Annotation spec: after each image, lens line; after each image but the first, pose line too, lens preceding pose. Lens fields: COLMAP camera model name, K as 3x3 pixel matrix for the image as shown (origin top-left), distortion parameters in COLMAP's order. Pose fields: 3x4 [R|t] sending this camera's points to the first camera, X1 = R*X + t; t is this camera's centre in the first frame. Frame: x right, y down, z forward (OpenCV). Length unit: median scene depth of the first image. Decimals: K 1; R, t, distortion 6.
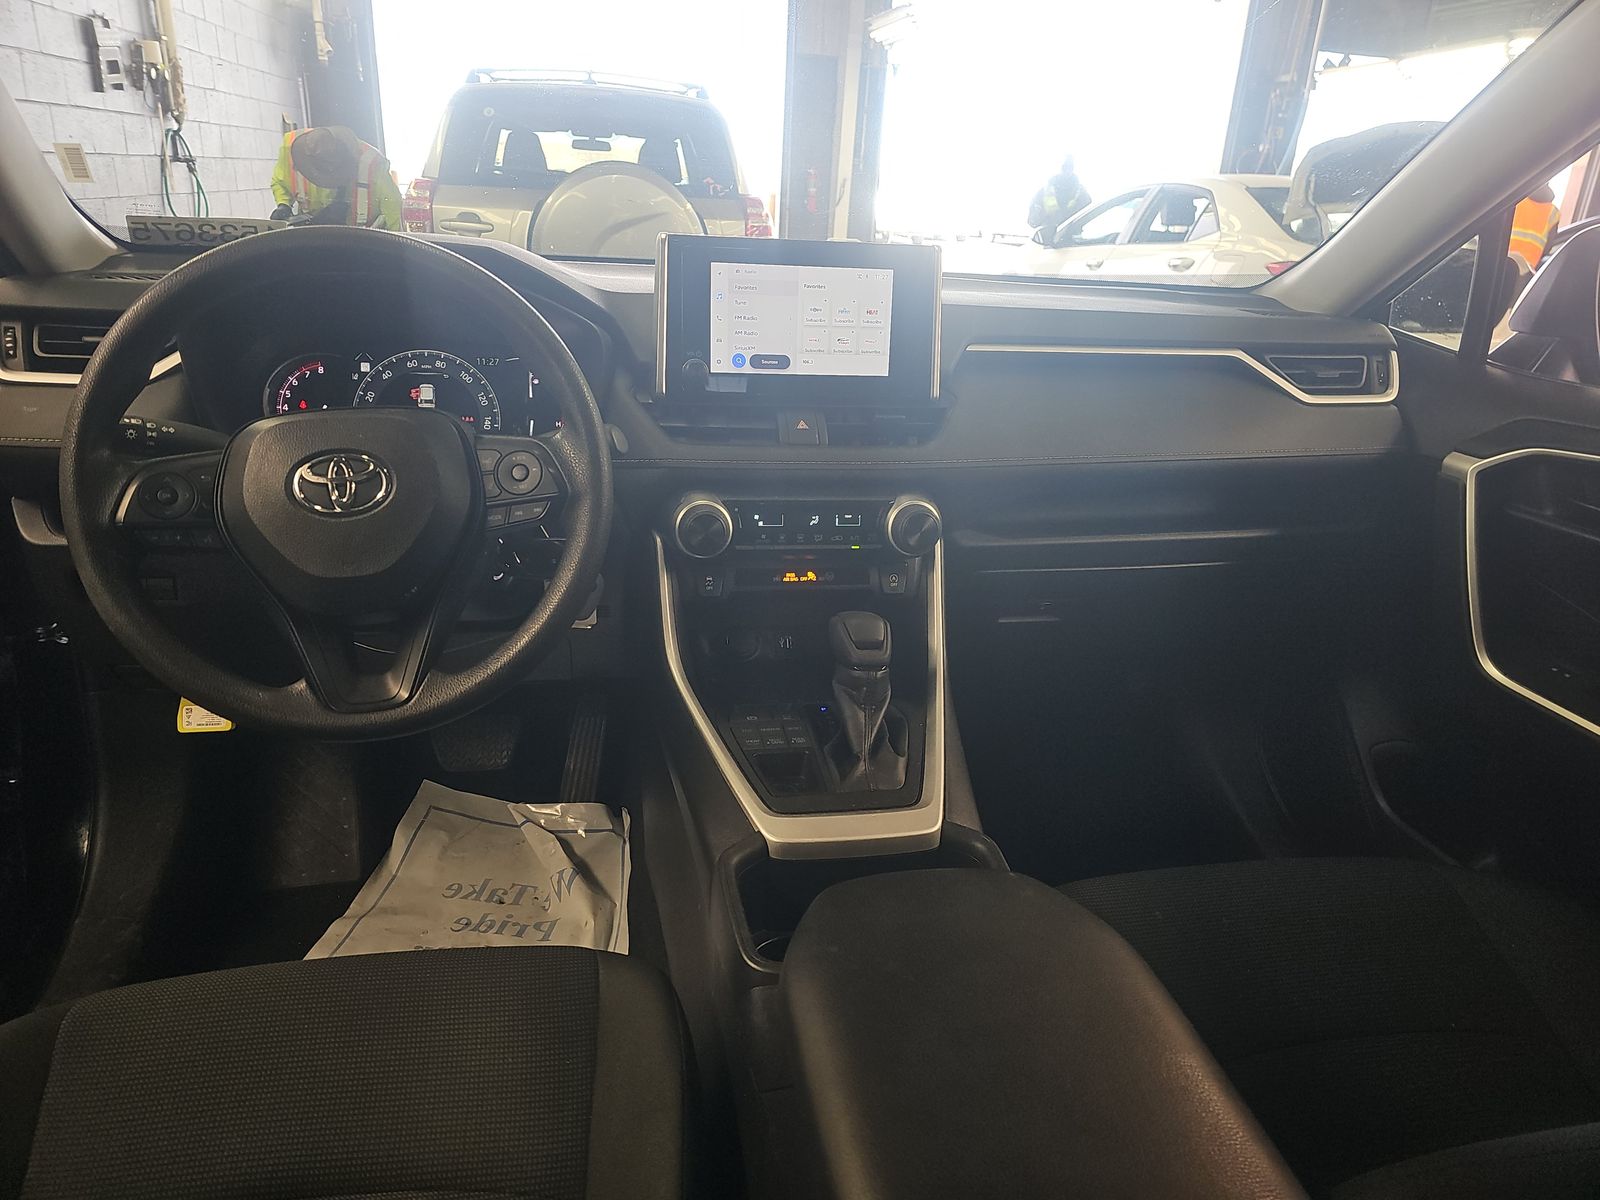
lens RADIAL K [[1074.5, 0, 825.1], [0, 1074.5, 637.1], [0, 0, 1]] dist [0.023151, -0.028604]
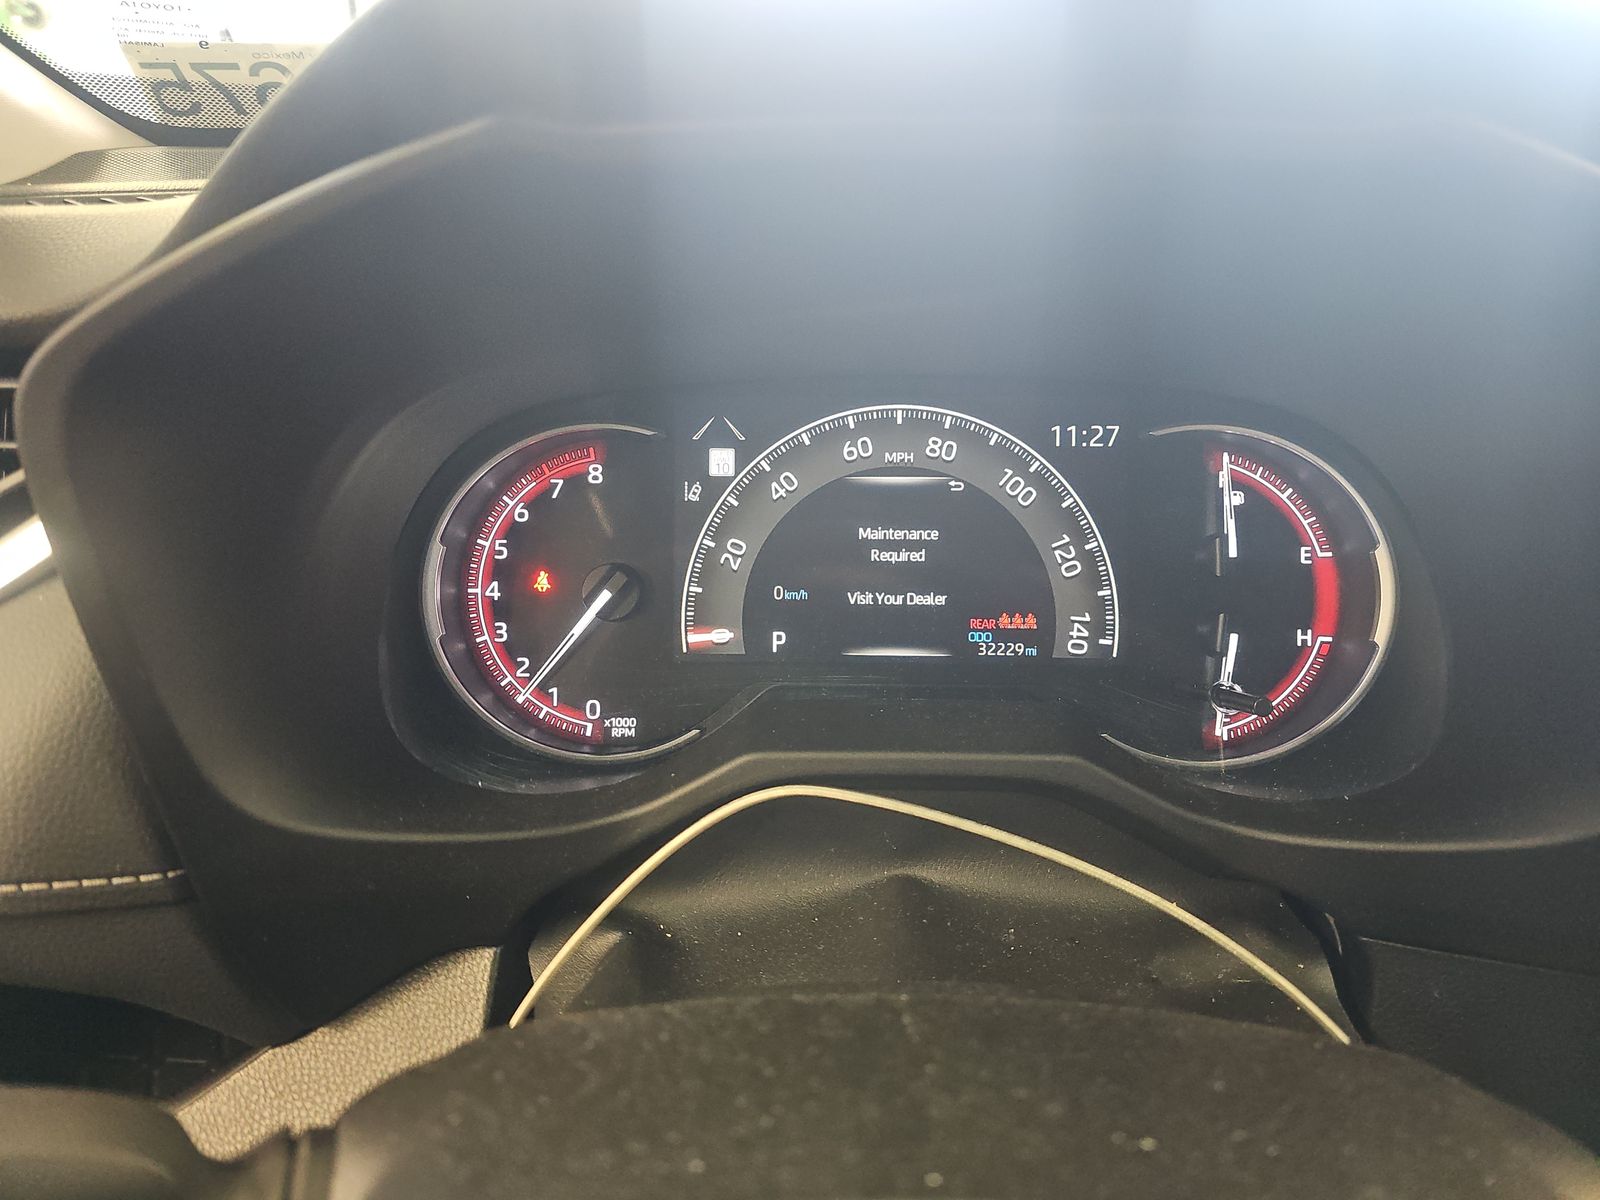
lens RADIAL K [[1074.5, 0, 800.4], [0, 1074.5, 595.4], [0, 0, 1]] dist [0.023151, -0.028604]
pose [[0.976044, 0.039818, -0.213898, -0.337588], [-0.032680, 0.998788, 0.036807, -0.226466], [0.215105, -0.028935, 0.976162, 0.698623]]
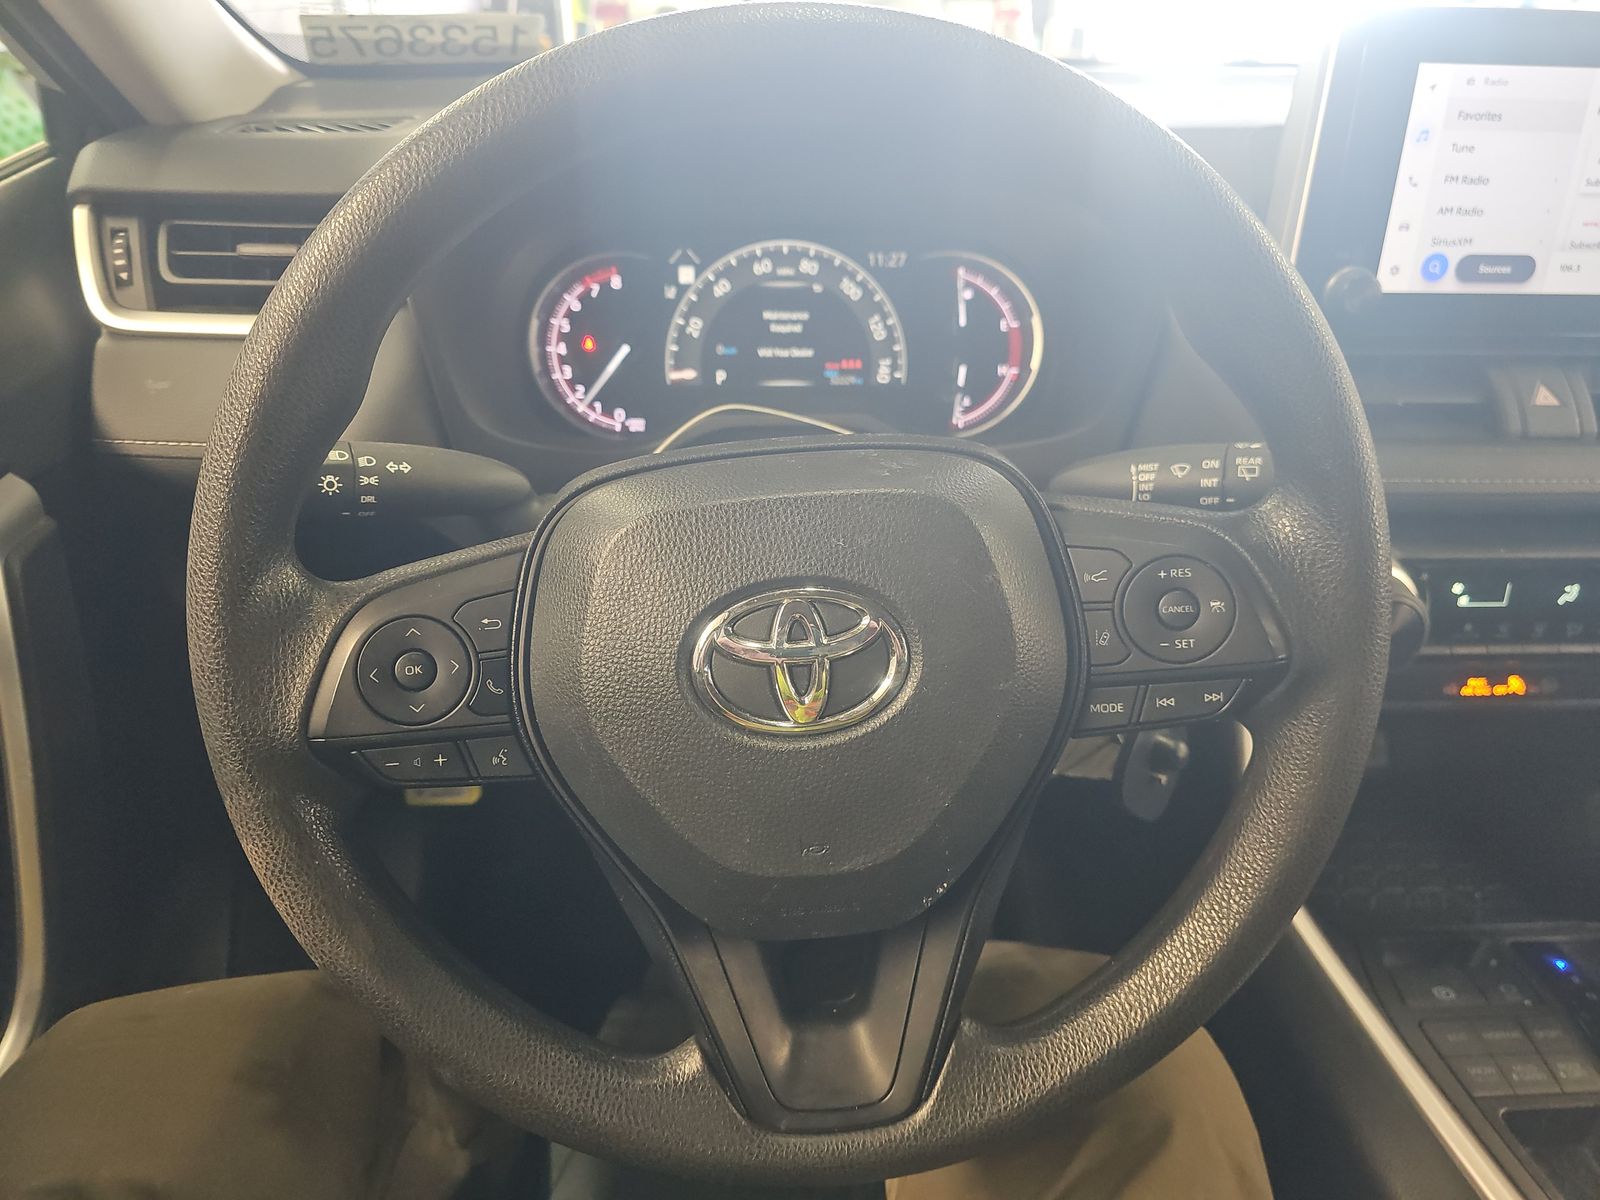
lens RADIAL K [[1074.5, 0, 799.6], [0, 1074.5, 616.6], [0, 0, 1]] dist [0.023151, -0.028604]
pose [[0.987024, 0.042816, -0.154758, -0.272096], [-0.020274, 0.989311, 0.144407, -0.155249], [0.159287, -0.139395, 0.977342, 0.420189]]
